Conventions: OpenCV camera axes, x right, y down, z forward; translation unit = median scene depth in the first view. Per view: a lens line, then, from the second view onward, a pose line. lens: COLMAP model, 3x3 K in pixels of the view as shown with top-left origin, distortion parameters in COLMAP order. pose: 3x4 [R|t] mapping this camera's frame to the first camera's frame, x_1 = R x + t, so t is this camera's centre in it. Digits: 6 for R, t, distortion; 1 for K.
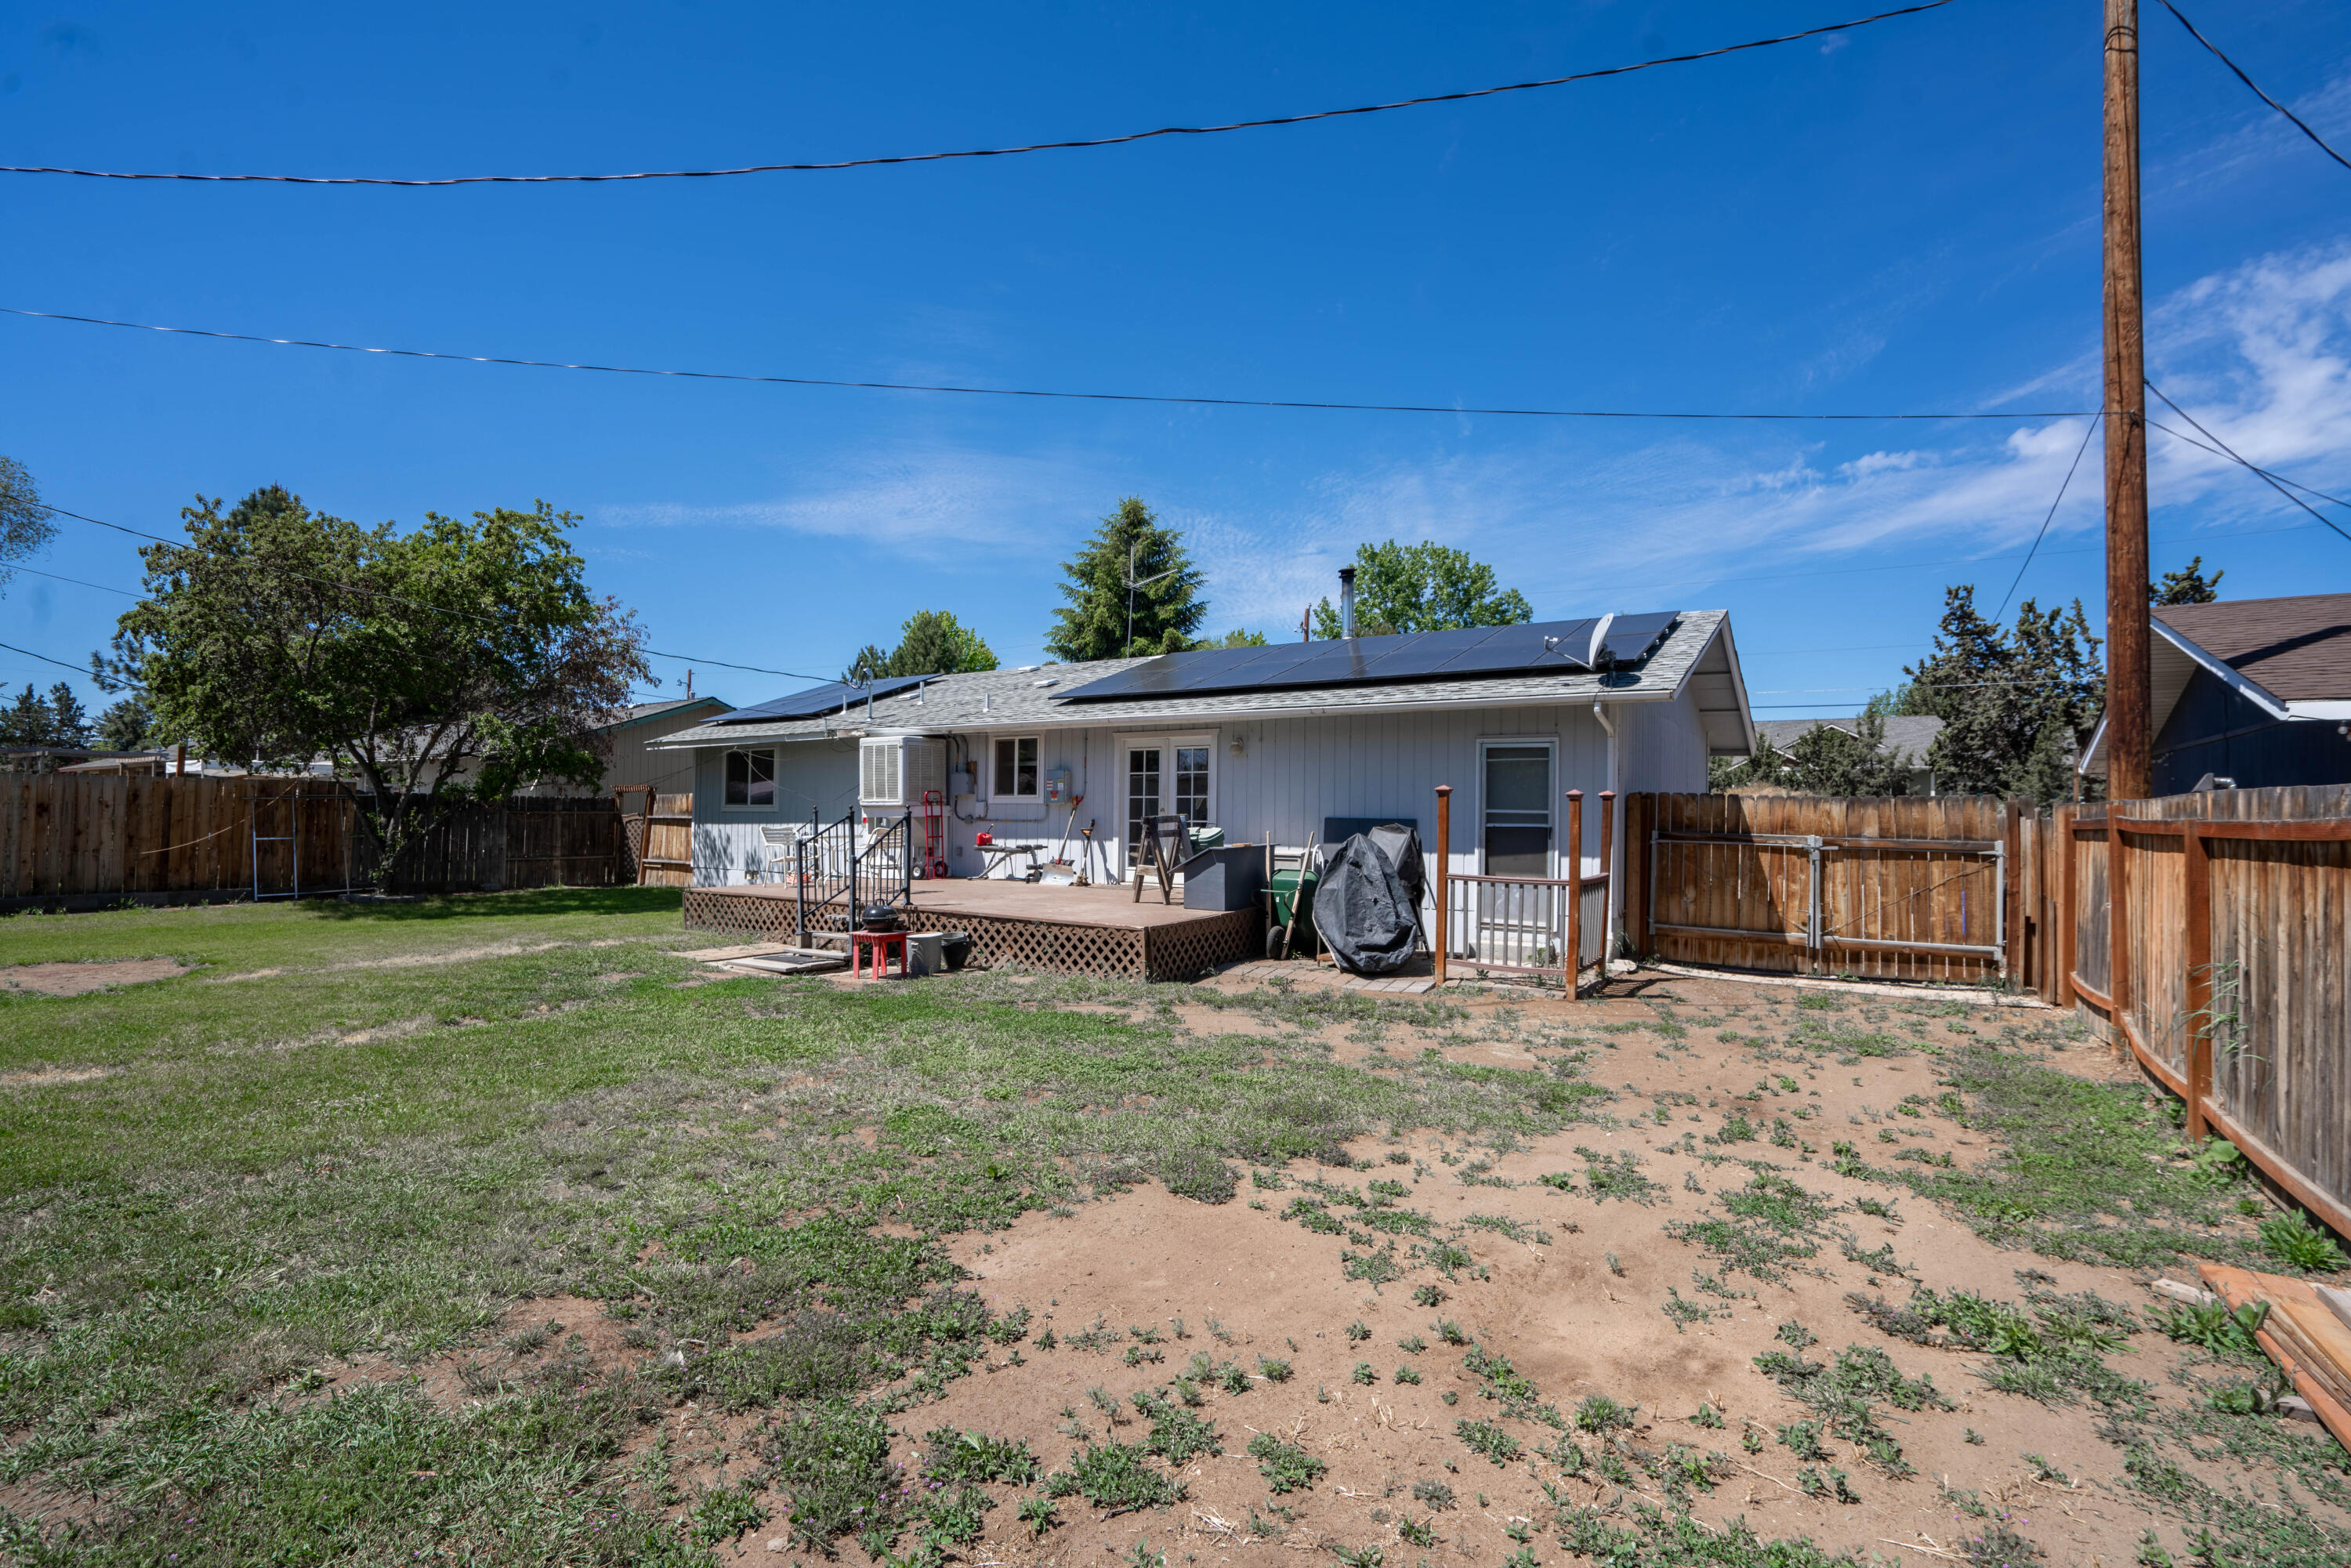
lens RADIAL K [[1092.0, 0, 1159.9], [0, 1092.0, 904.9], [0, 0, 1]] dist [-0.015897, 0.002513]
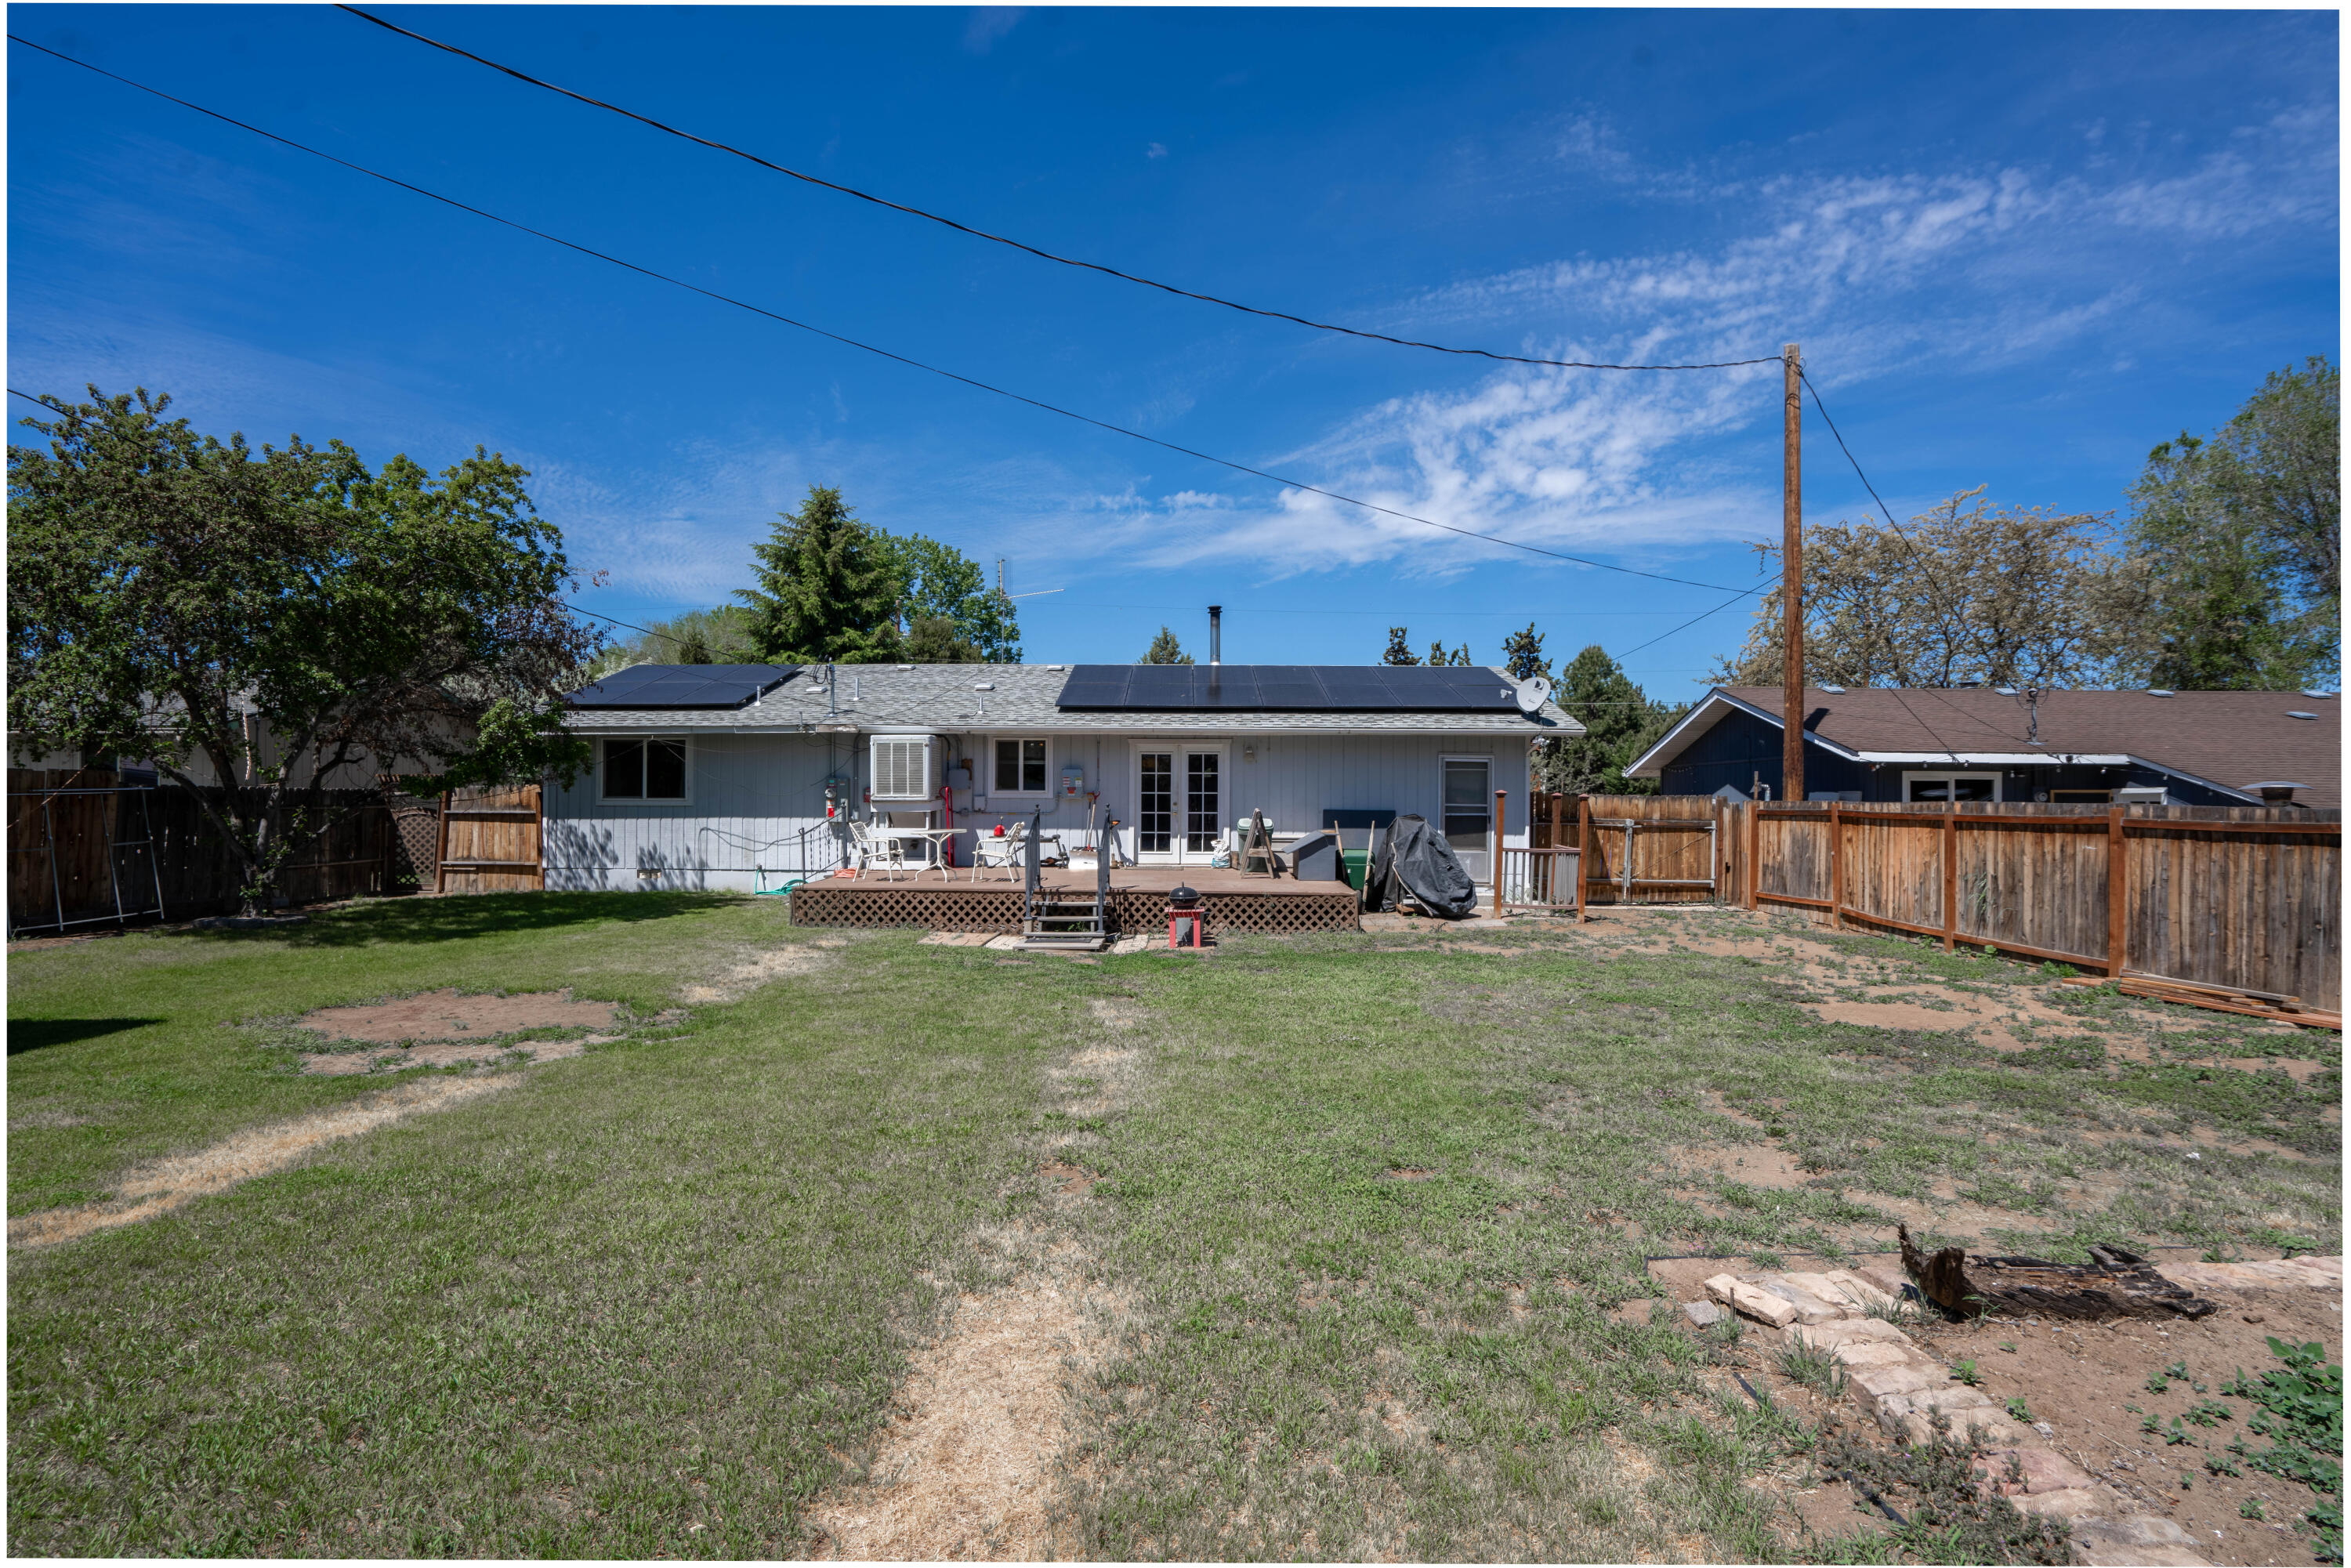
lens RADIAL K [[1095.7, 0, 1153.6], [0, 1095.7, 863.9], [0, 0, 1]] dist [-0.035651, 0.008498]
pose [[0.849463, -0.037203, 0.526336, -0.605334], [0.046042, 0.998933, -0.003702, -0.015075], [-0.525636, 0.027378, 0.850269, -0.021316]]
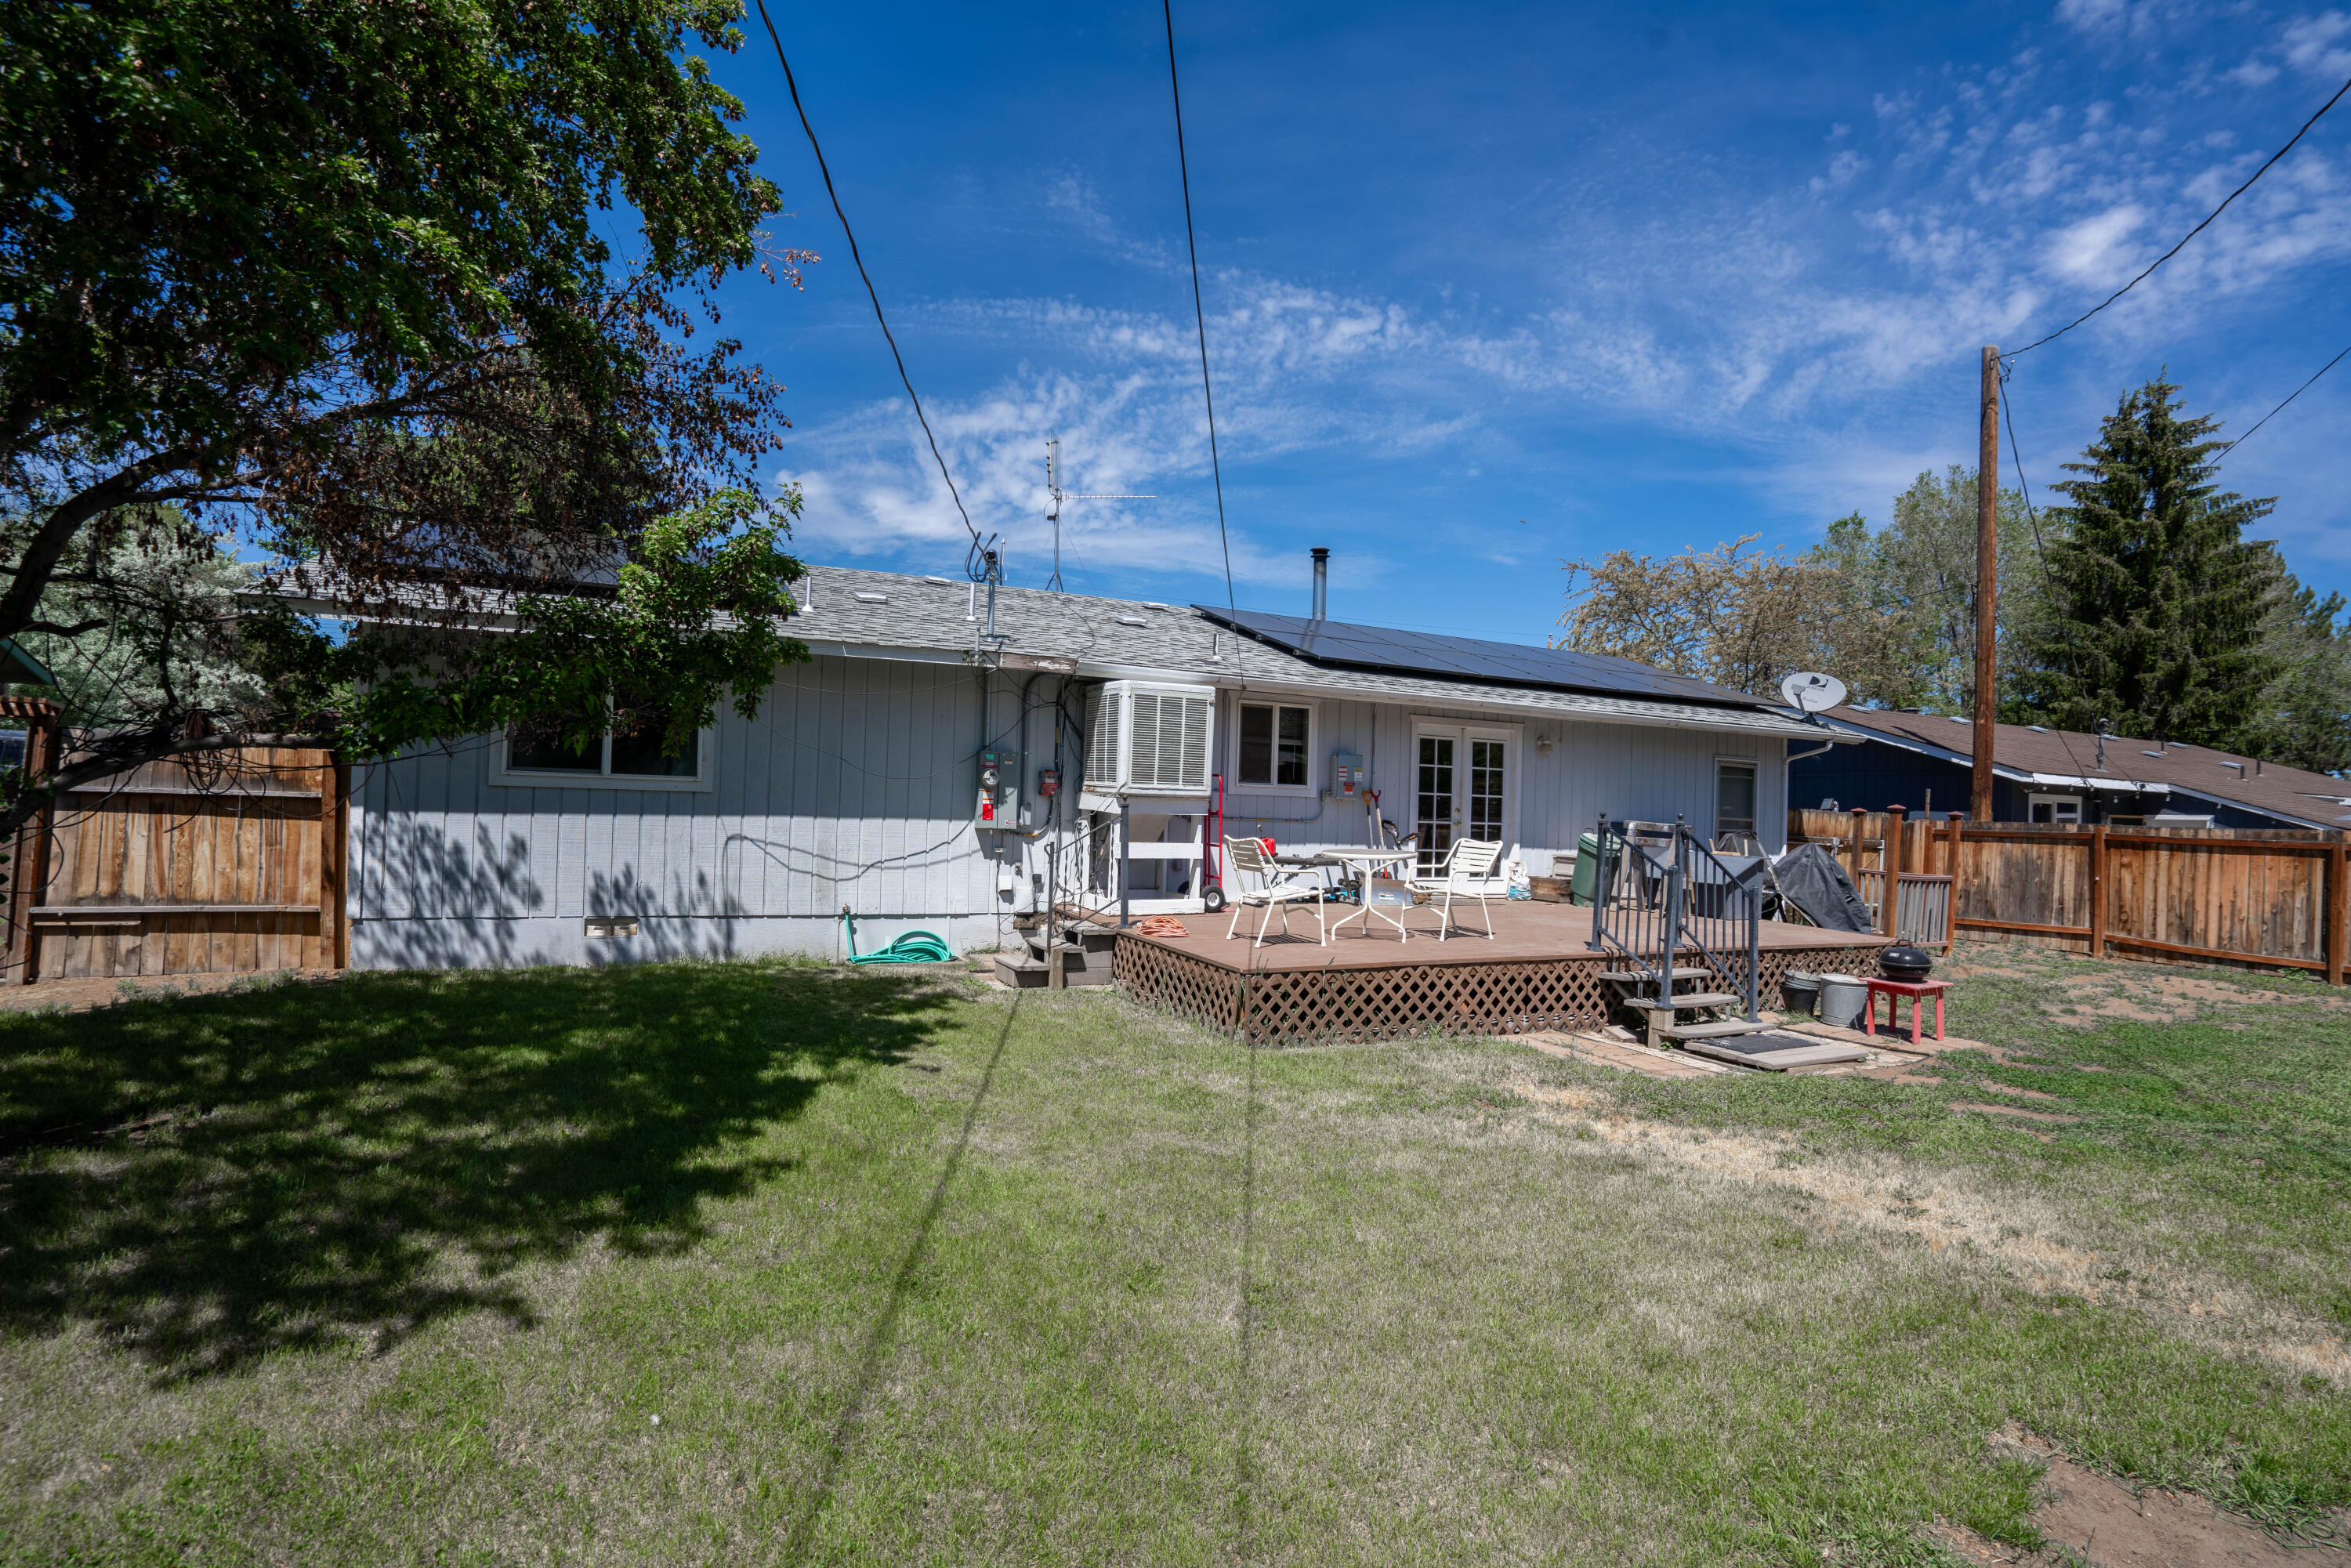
lens RADIAL K [[1095.7, 0, 1149.0], [0, 1095.7, 812.1], [0, 0, 1]] dist [-0.035651, 0.008498]
pose [[0.526744, 0.000536, 0.850024, -0.784566], [0.040763, 0.998833, -0.025890, -0.066309], [-0.849046, 0.048287, 0.526108, 0.687205]]
